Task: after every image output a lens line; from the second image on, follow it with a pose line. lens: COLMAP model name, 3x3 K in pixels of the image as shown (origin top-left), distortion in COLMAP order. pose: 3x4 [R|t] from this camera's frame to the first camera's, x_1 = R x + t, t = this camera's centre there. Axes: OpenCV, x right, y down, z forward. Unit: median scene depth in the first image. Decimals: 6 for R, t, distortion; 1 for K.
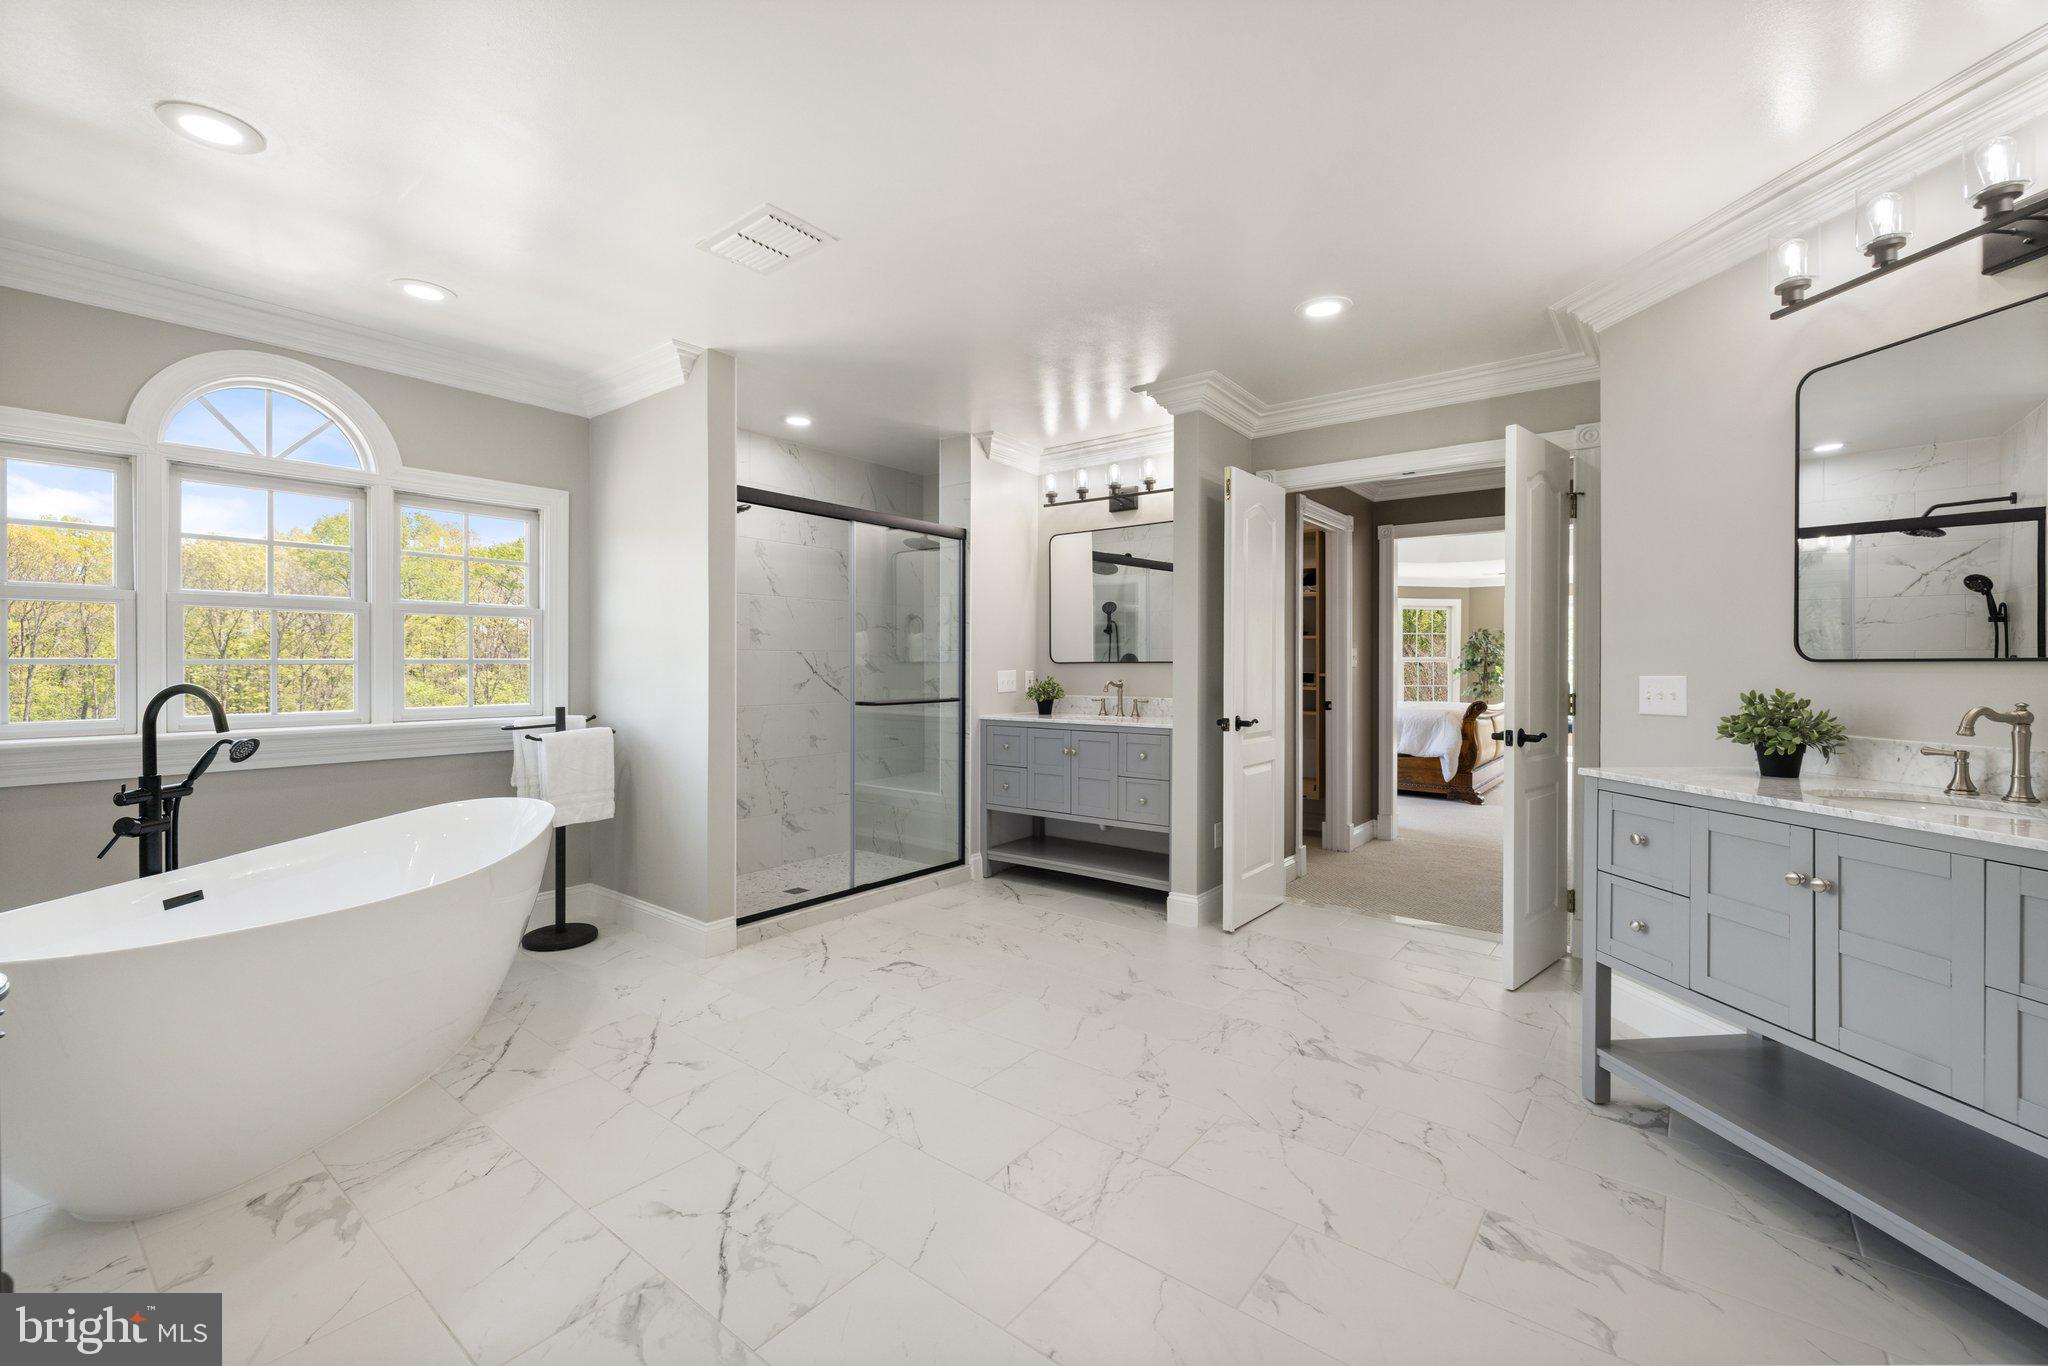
lens RADIAL K [[852.0, 0, 1019.5], [0, 852.0, 688.2], [0, 0, 1]] dist [0.000995, -0.001073]
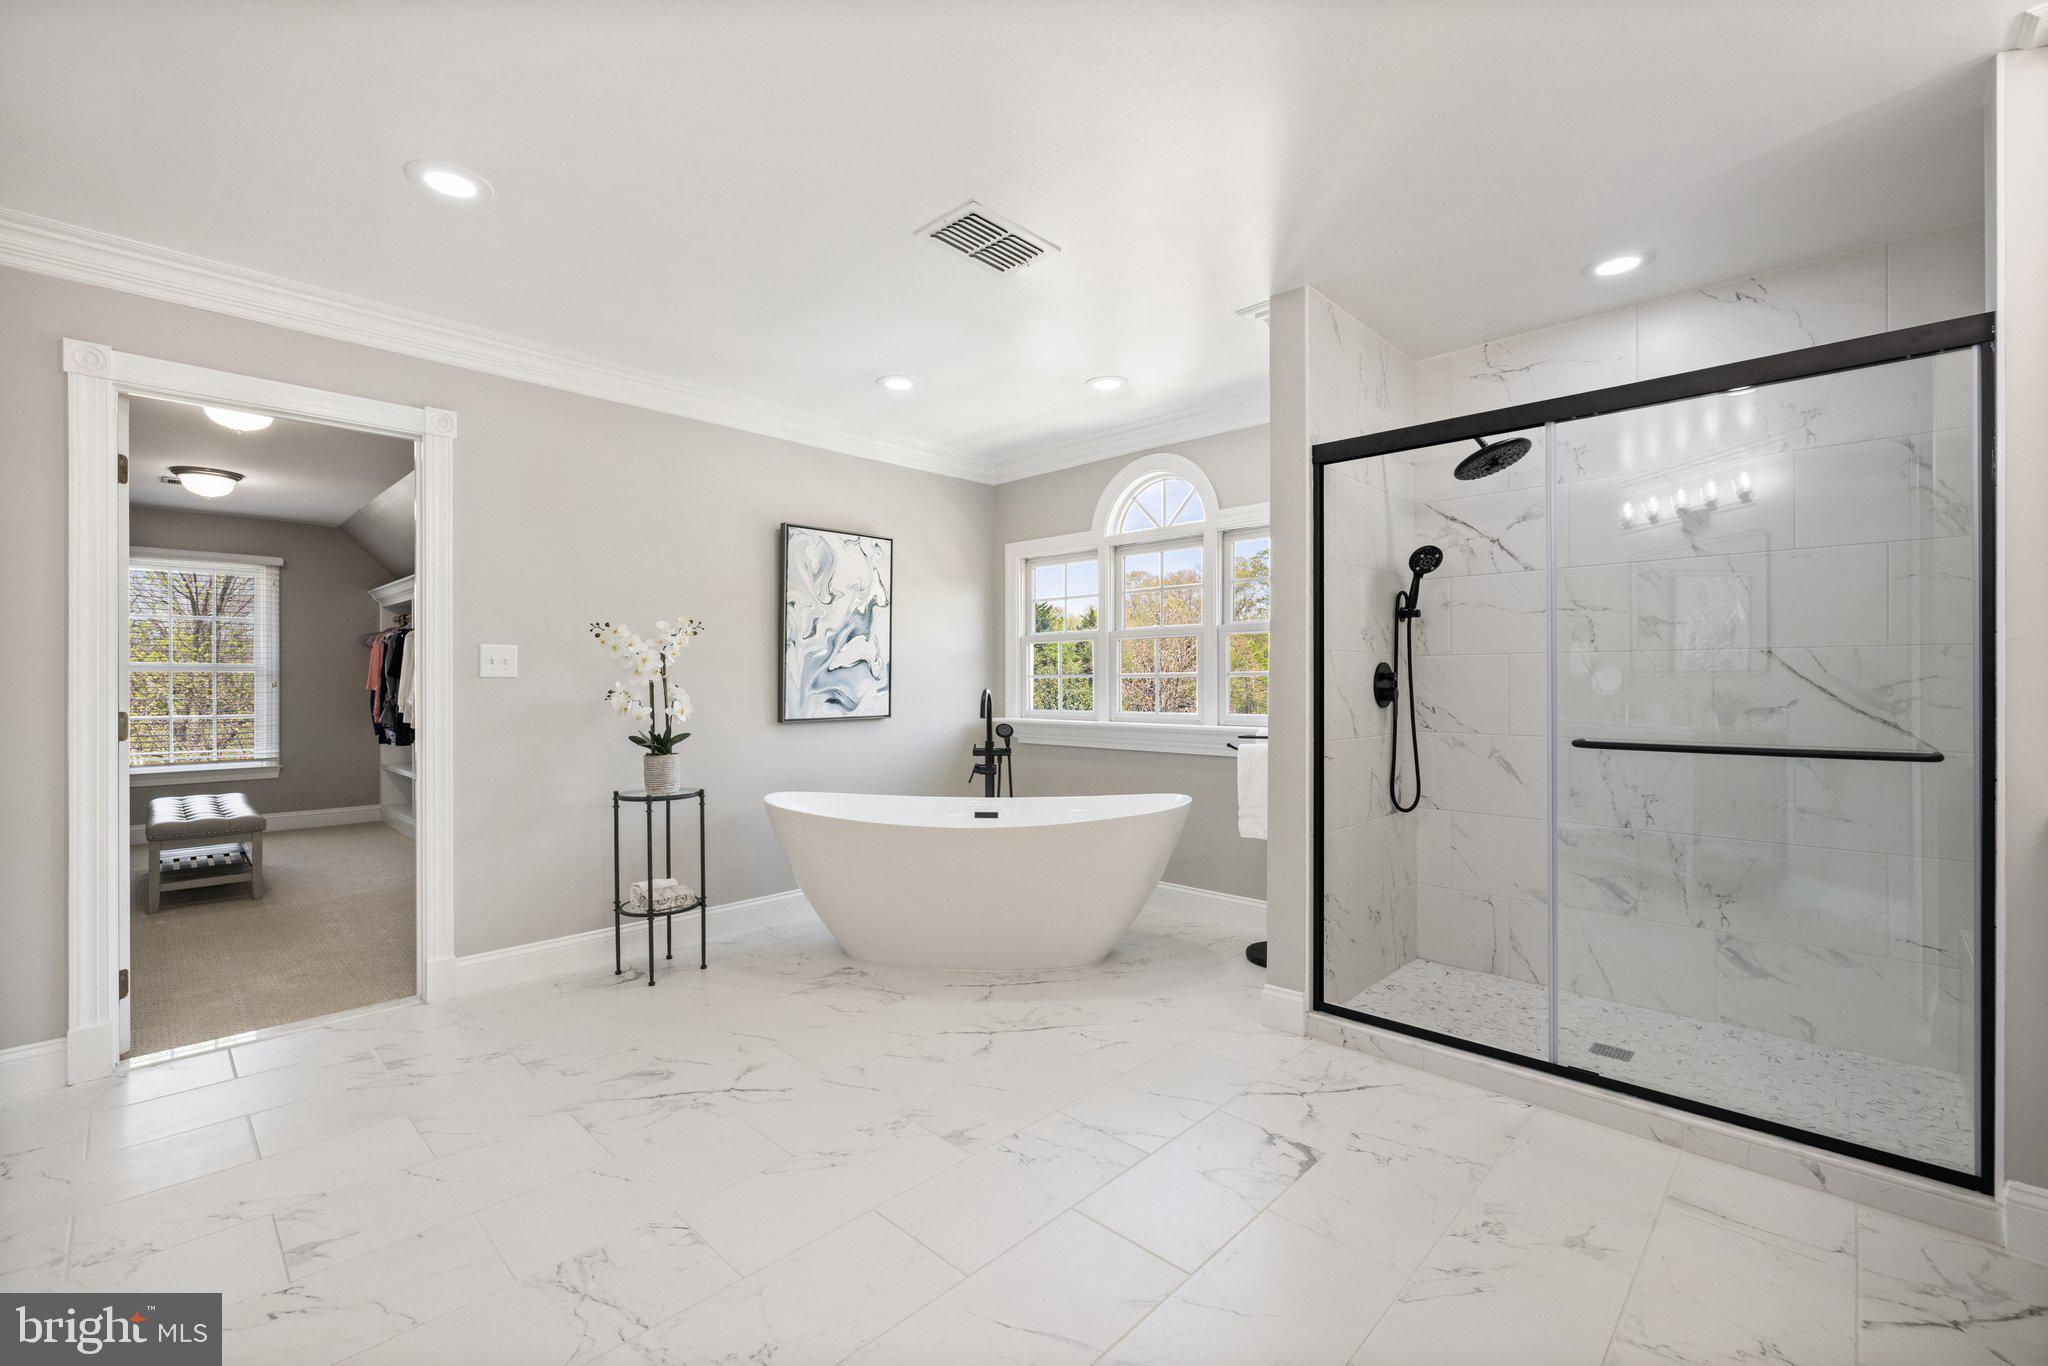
lens RADIAL K [[882.3, 0, 1027.0], [0, 882.3, 690.5], [0, 0, 1]] dist [-0.001465, -0.000345]
pose [[-0.105924, 0.009227, -0.994331, 0.453549], [-0.024513, 0.999629, 0.011888, -0.014605], [0.994072, 0.025633, -0.105658, 0.747968]]
